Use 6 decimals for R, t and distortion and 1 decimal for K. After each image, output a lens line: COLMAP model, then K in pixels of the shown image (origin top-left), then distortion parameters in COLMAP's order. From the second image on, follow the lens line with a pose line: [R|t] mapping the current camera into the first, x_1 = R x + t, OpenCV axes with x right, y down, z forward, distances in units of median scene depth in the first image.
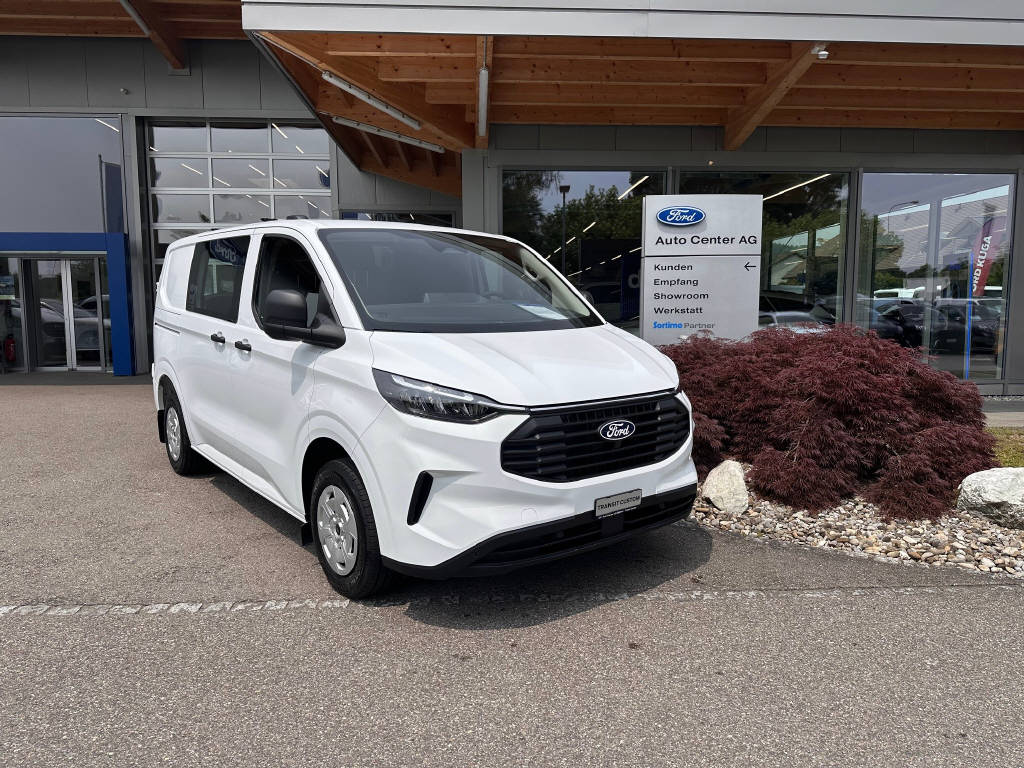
lens RADIAL K [[736.3, 0, 507.6], [0, 736.3, 382.5], [0, 0, 1]] dist [0.032464, -0.038197]
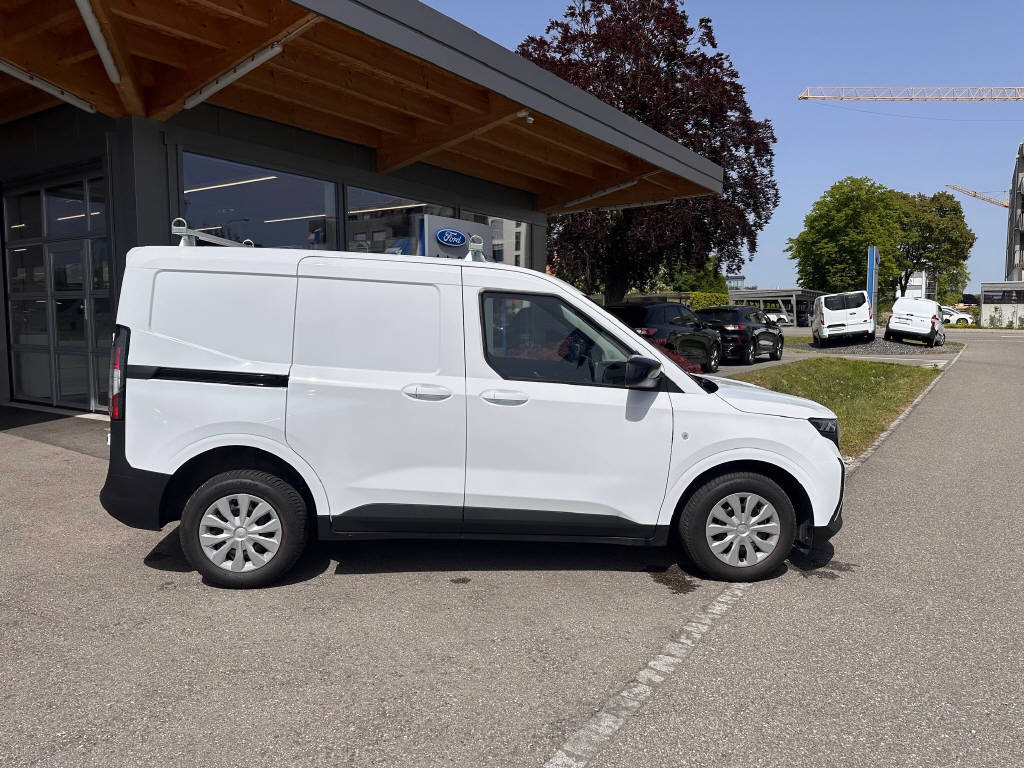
lens RADIAL K [[736.3, 0, 510.5], [0, 736.3, 385.8], [0, 0, 1]] dist [0.032464, -0.038197]
pose [[0.588939, -0.071220, 0.805033, -1.100775], [0.077419, 0.996500, 0.031521, -0.064261], [-0.804460, 0.043761, 0.592392, 0.536281]]
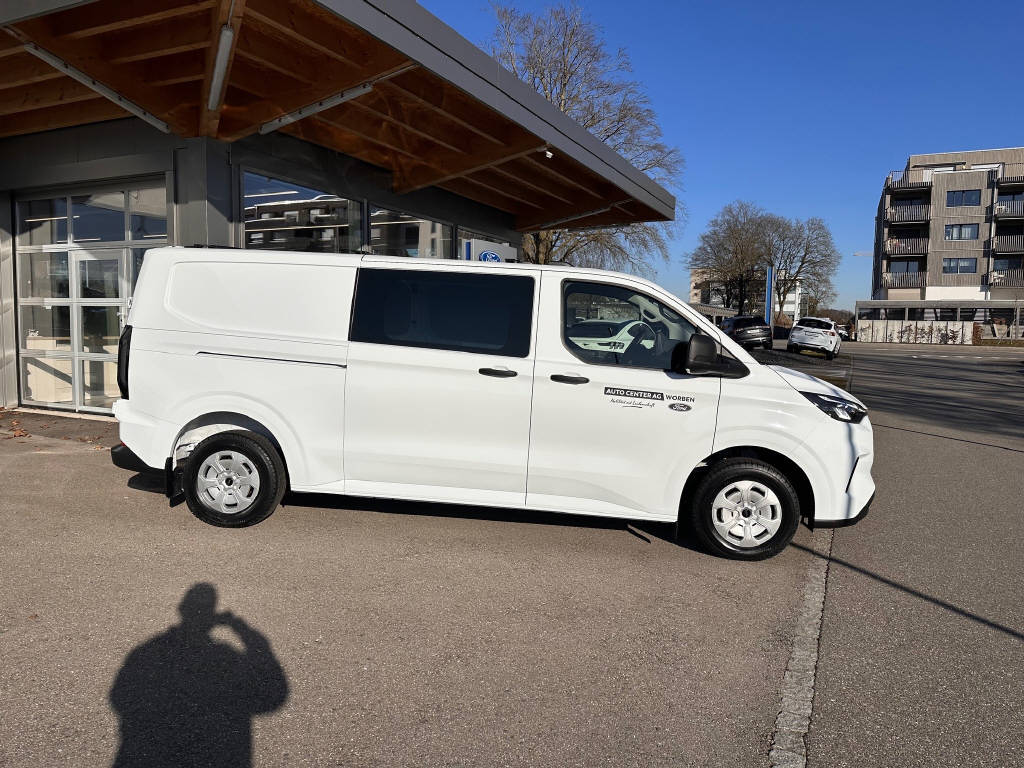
lens RADIAL K [[736.3, 0, 511.7], [0, 736.3, 384.7], [0, 0, 1]] dist [0.032464, -0.038197]
pose [[0.462726, -0.059699, 0.884489, -1.518538], [0.070589, 0.997043, 0.030367, -0.097873], [-0.883686, 0.048384, 0.465572, 0.760701]]
